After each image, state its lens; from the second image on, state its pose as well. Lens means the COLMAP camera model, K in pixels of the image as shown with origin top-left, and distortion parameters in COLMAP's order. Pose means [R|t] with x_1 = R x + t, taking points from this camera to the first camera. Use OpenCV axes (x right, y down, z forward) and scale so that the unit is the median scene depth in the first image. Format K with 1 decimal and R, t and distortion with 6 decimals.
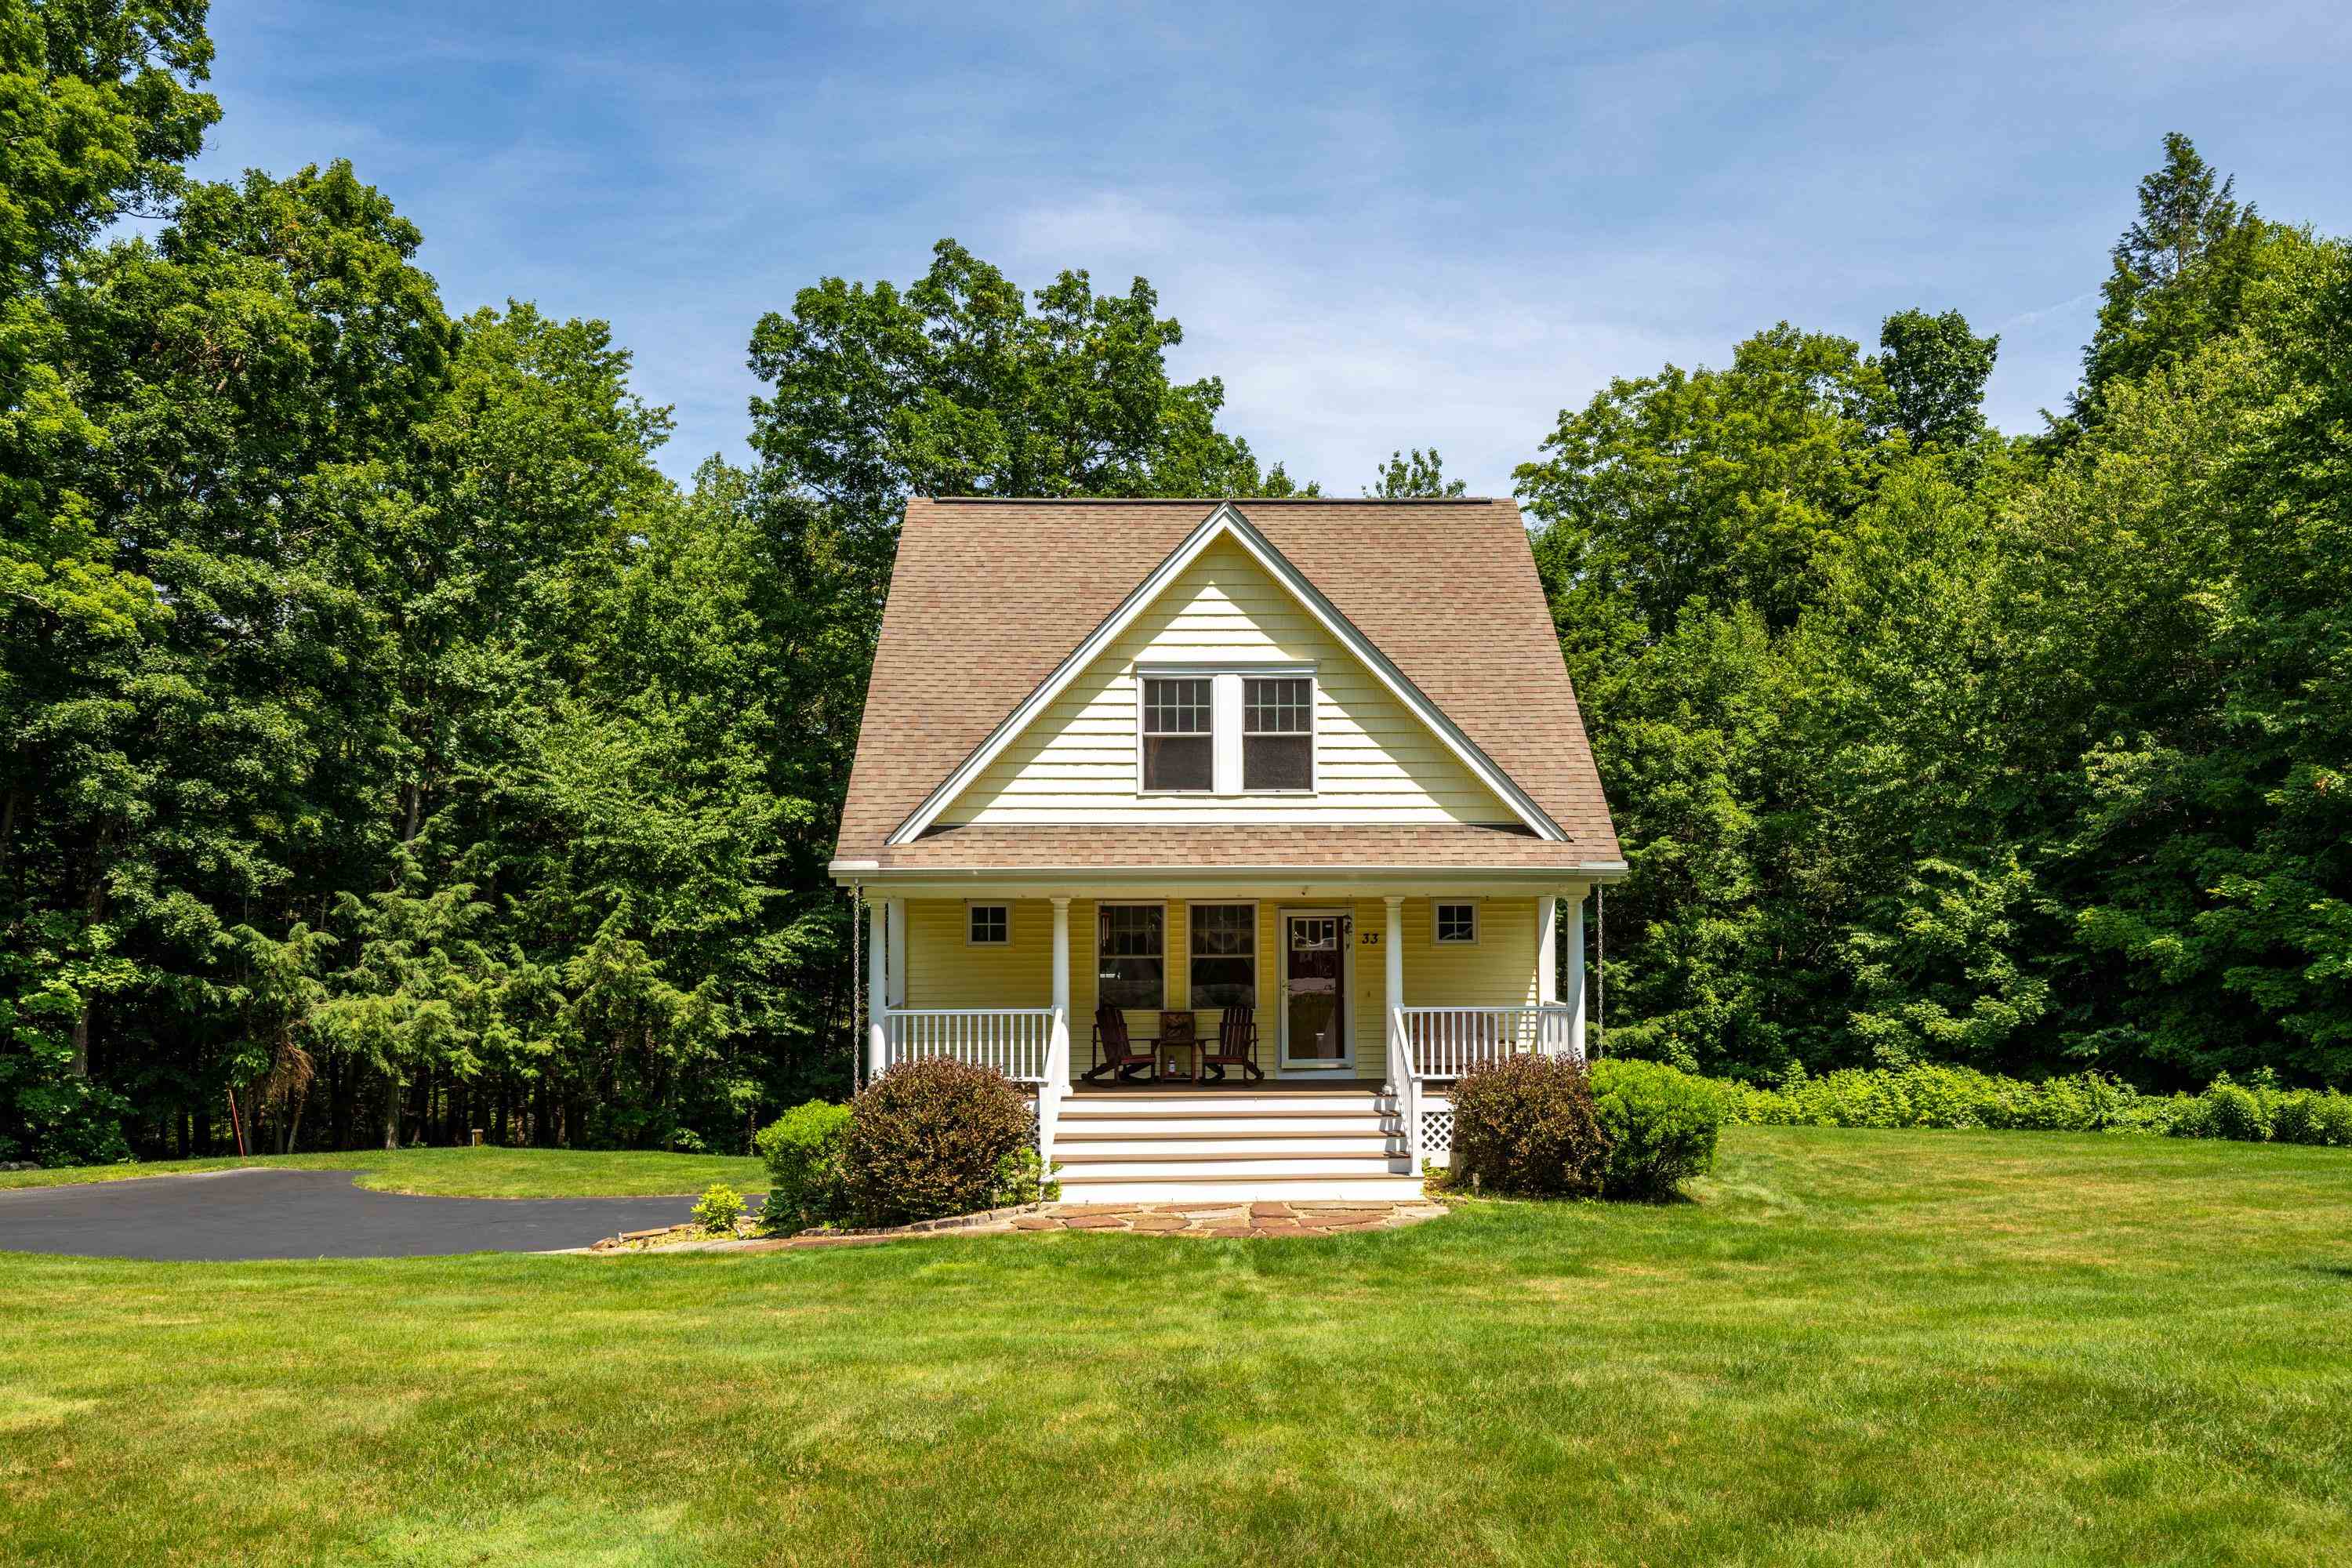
lens RADIAL K [[1704.1, 0, 1175.8], [0, 1704.1, 835.1], [0, 0, 1]] dist [0.009346, -0.003214]
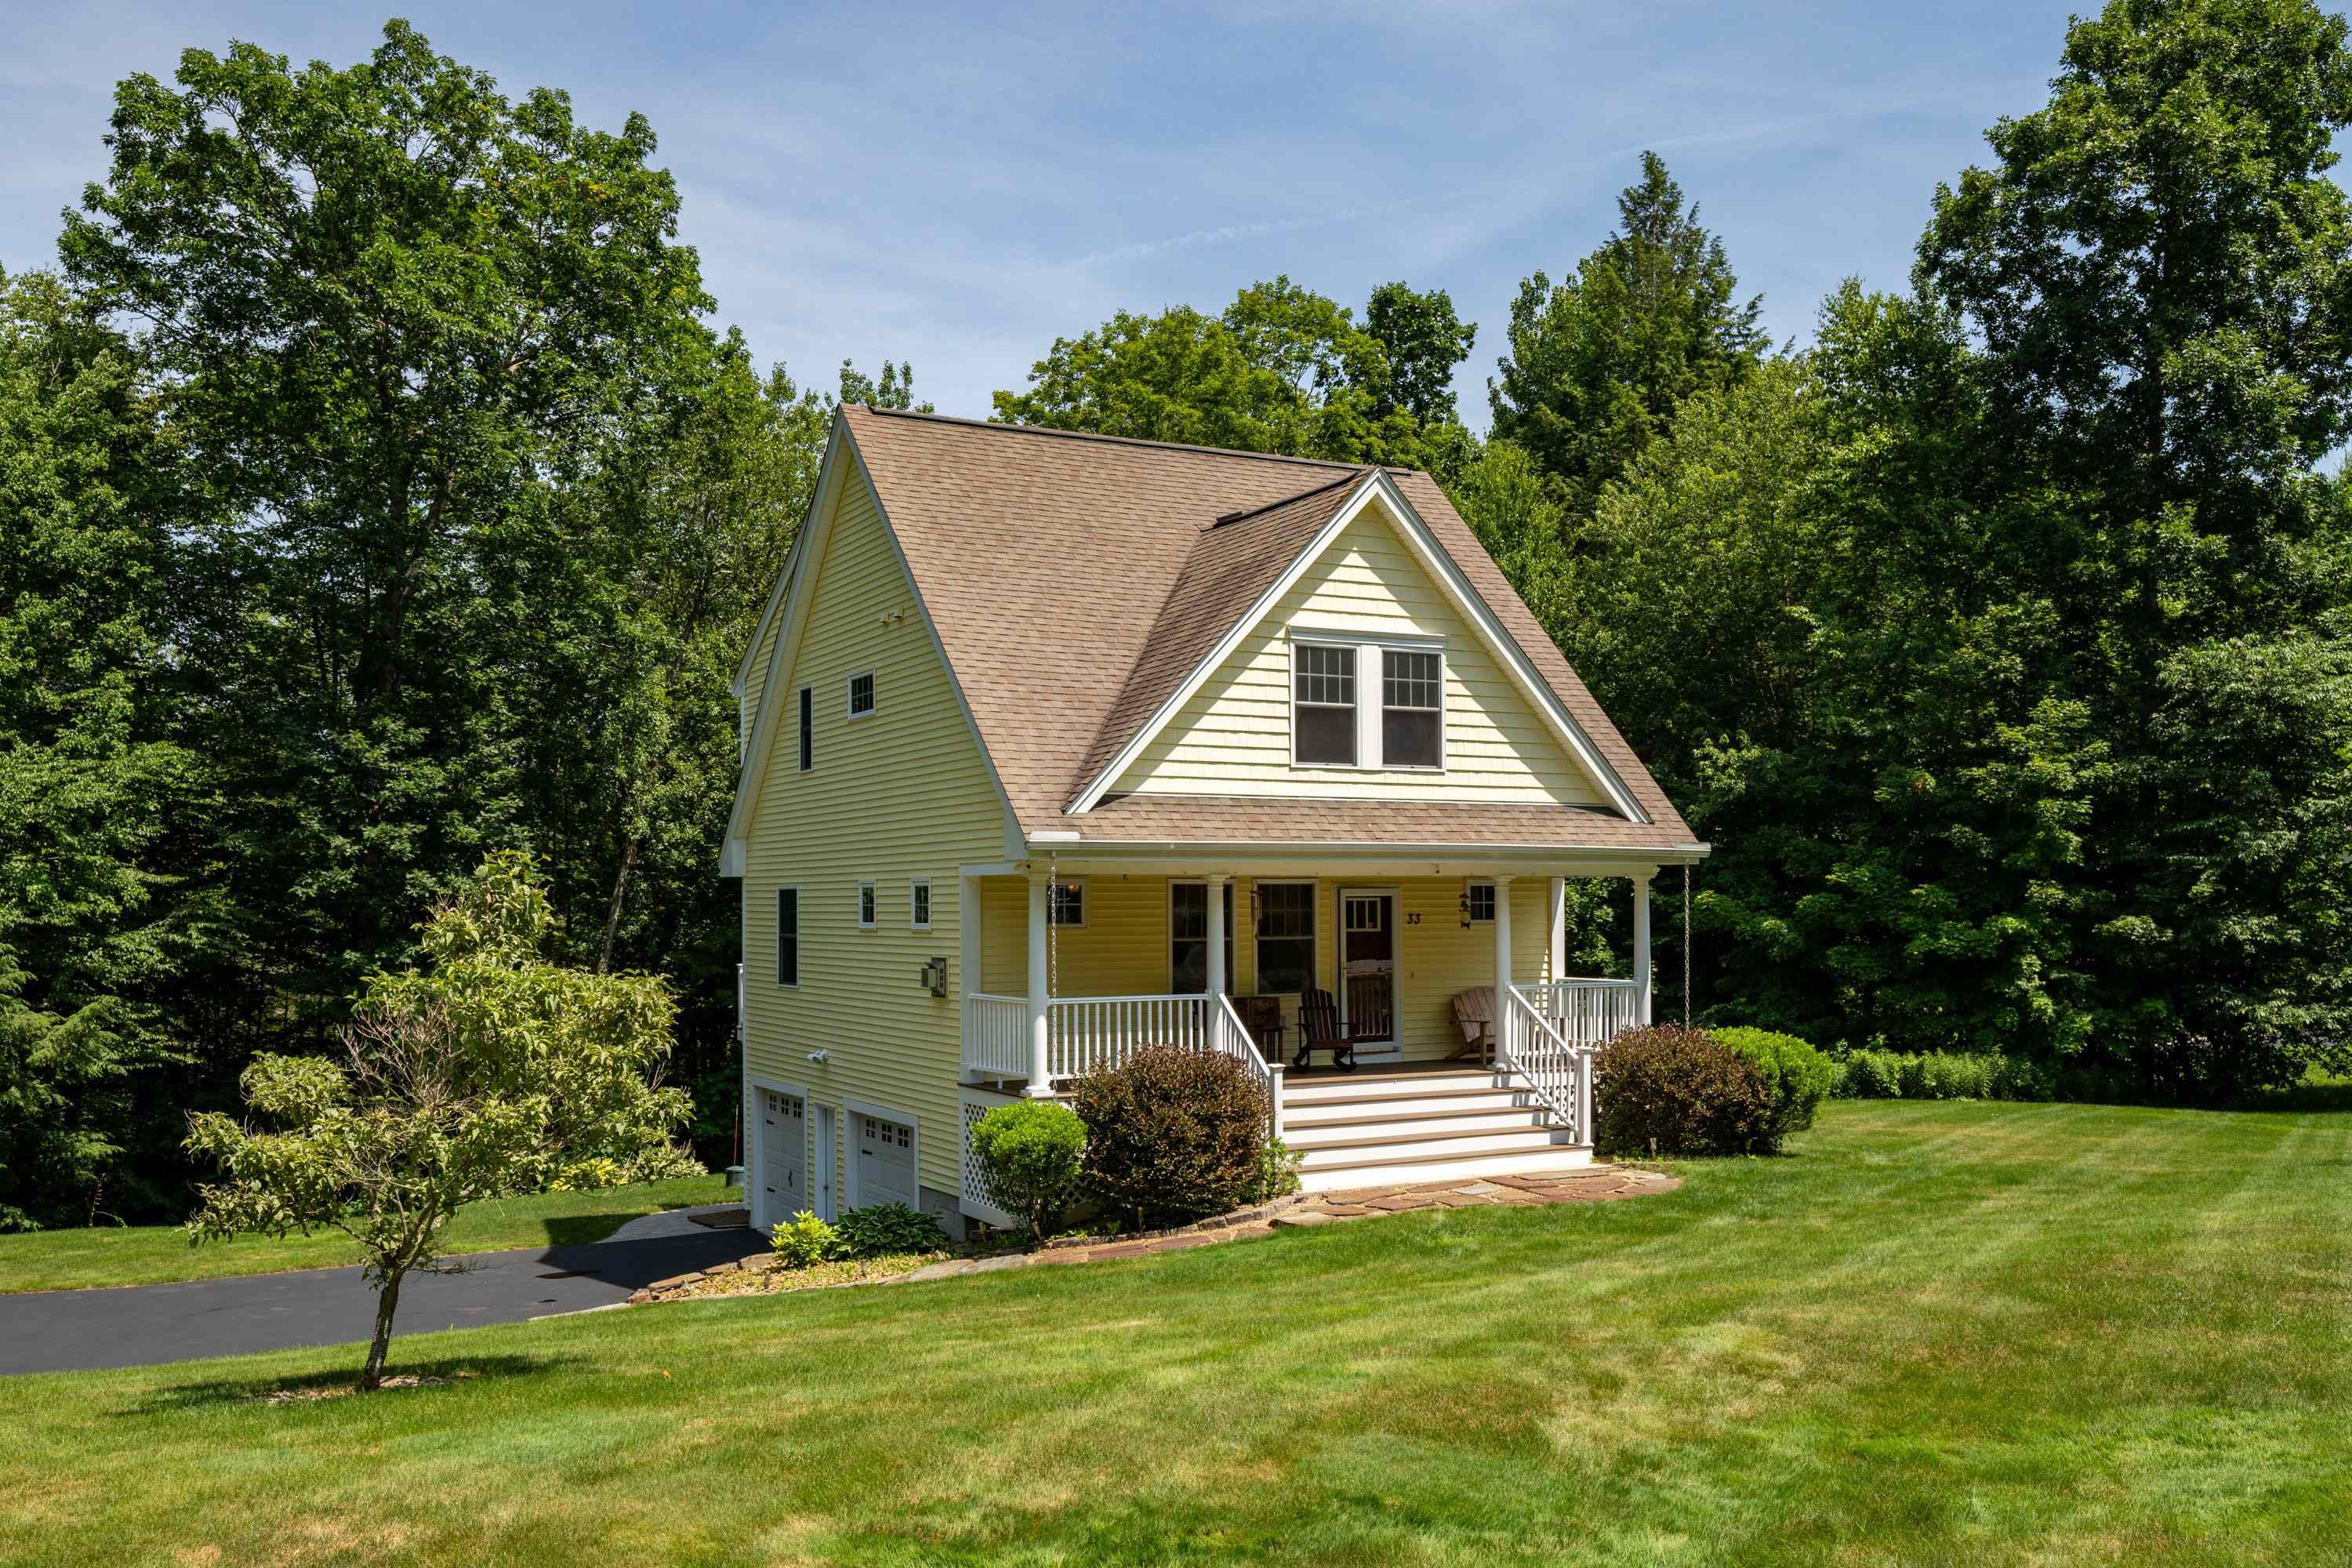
lens RADIAL K [[2089.0, 0, 1150.3], [0, 2089.0, 857.3], [0, 0, 1]] dist [0.013675, 0.032561]
pose [[0.885492, 0.009602, 0.464556, -0.350270], [-0.019153, 0.999691, 0.015844, 0.005380], [-0.464261, -0.022928, 0.885402, 0.002297]]
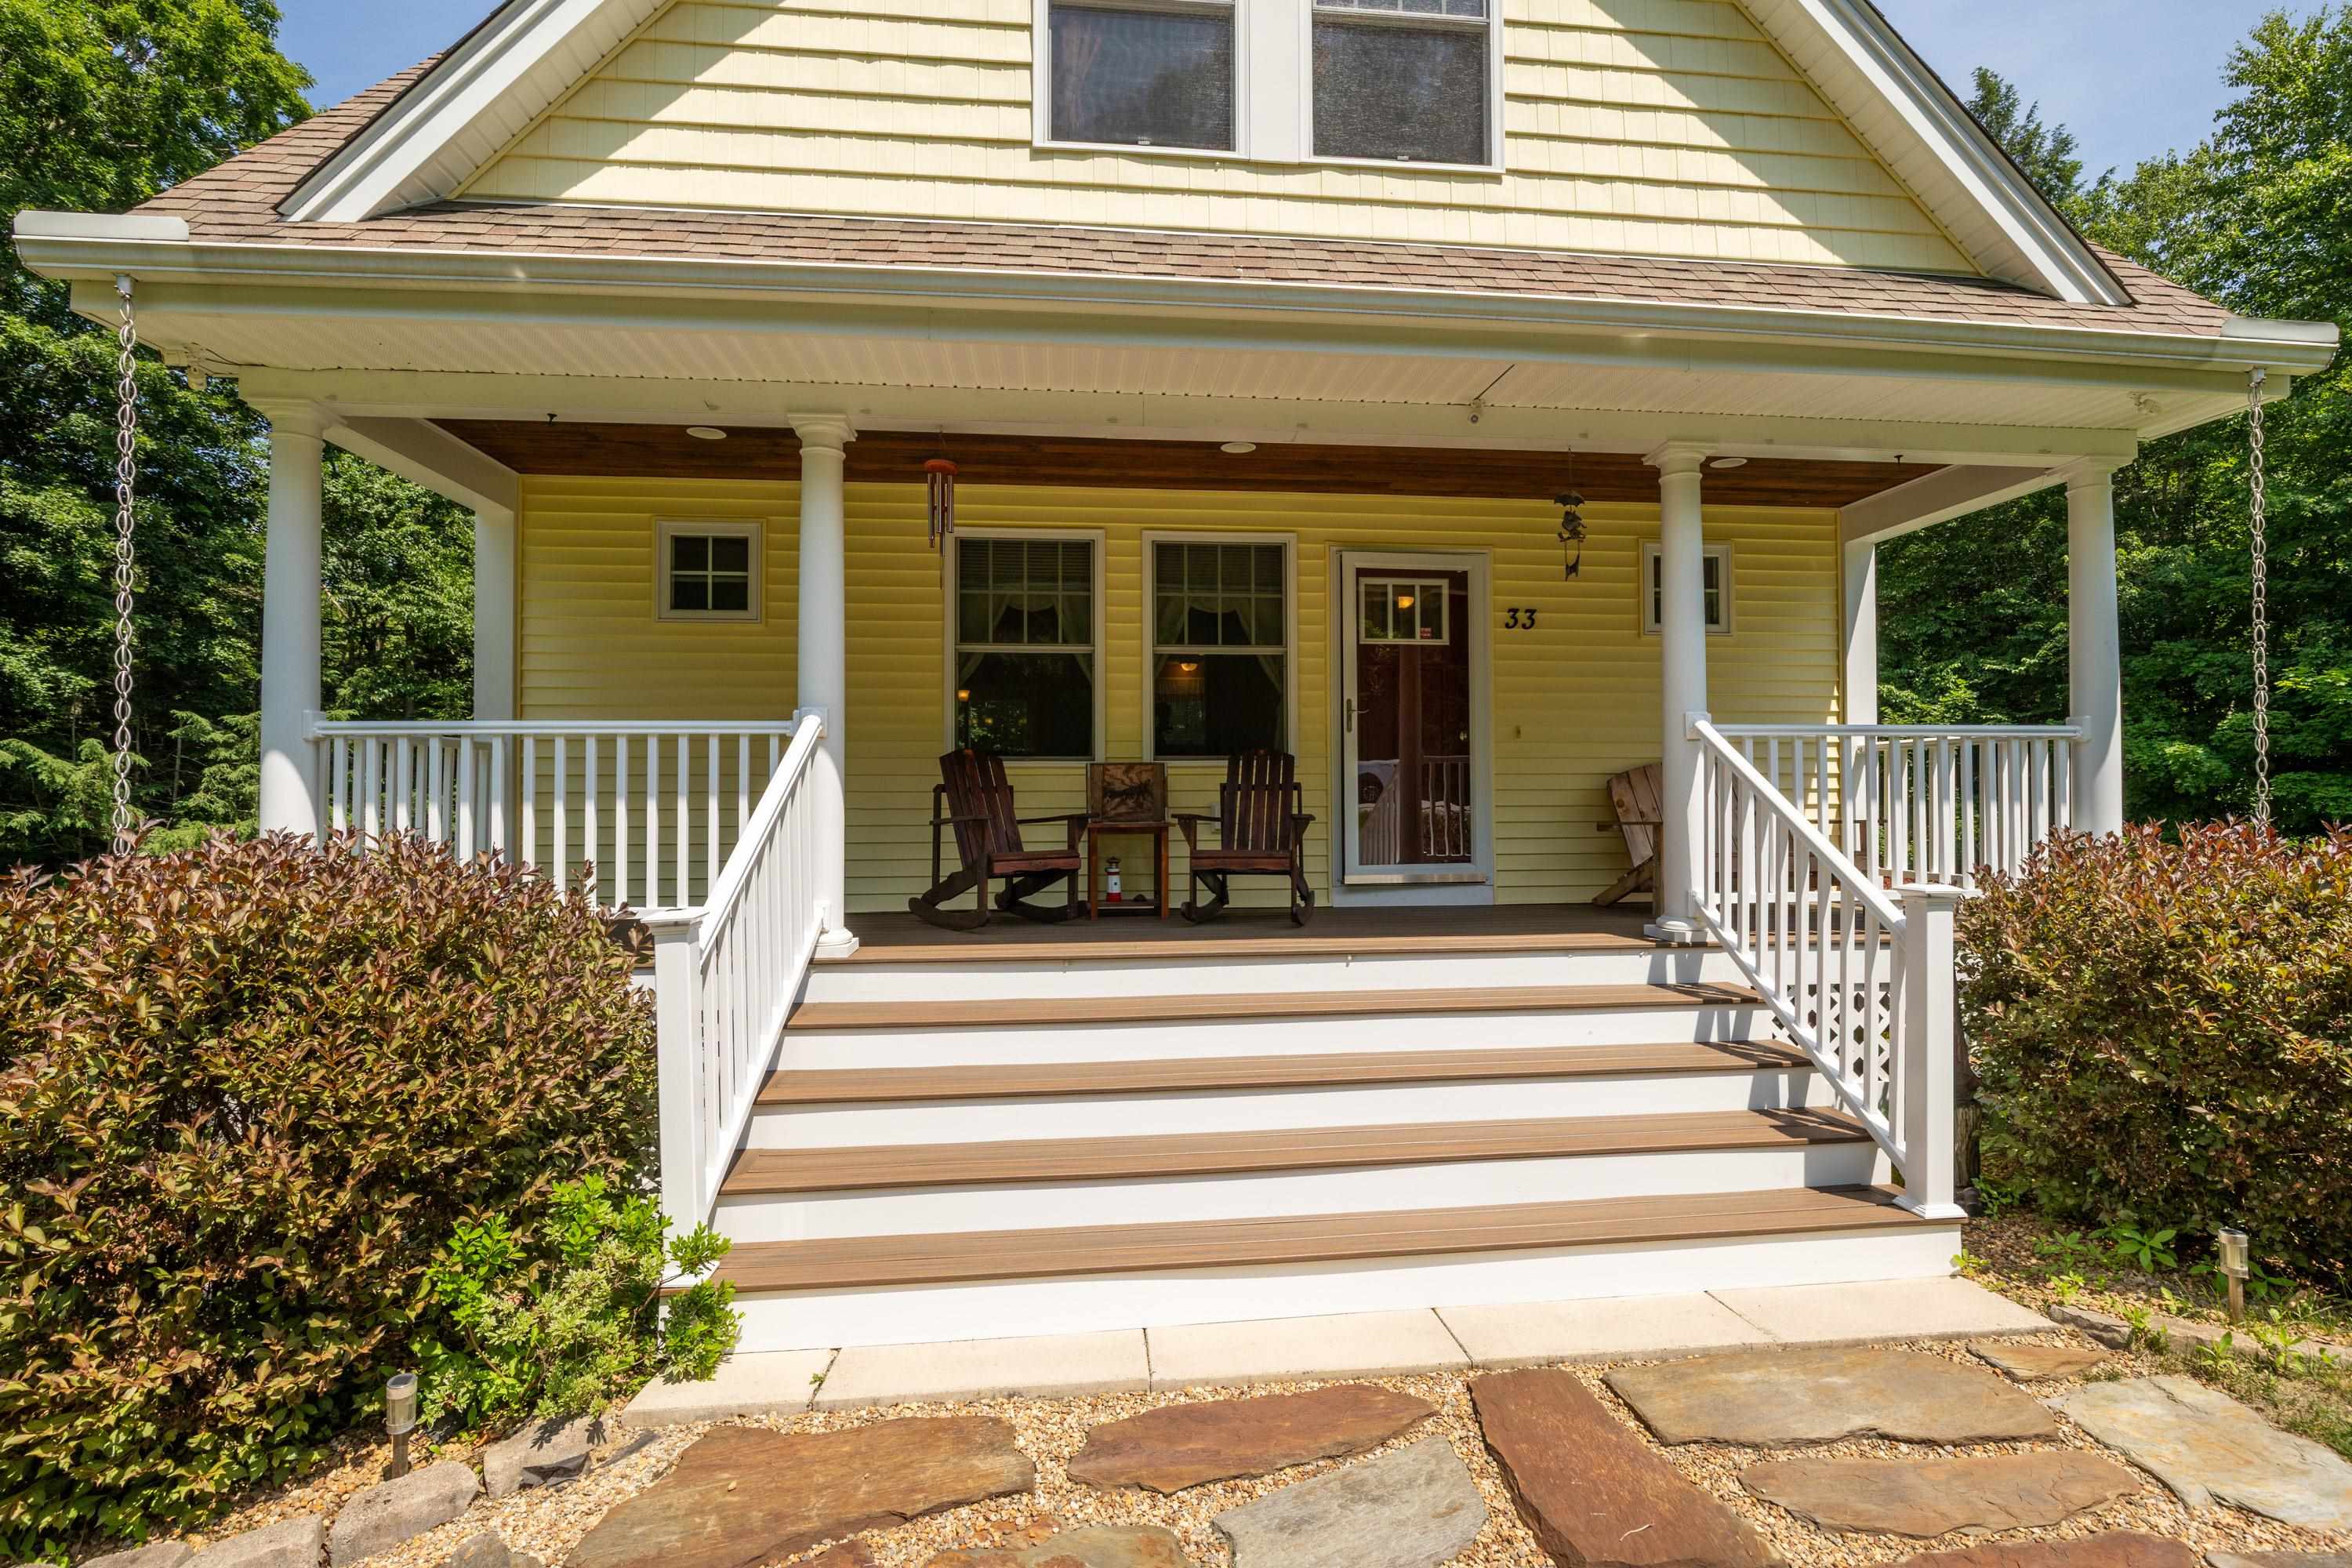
lens RADIAL K [[1084.8, 0, 1187.1], [0, 1084.8, 779.4], [0, 0, 1]] dist [-0.010461, 0.001912]
pose [[0.995636, 0.002873, 0.093283, -0.005964], [-0.005010, 0.999730, 0.022682, 0.060237], [-0.093192, -0.023050, 0.995381, 0.420985]]
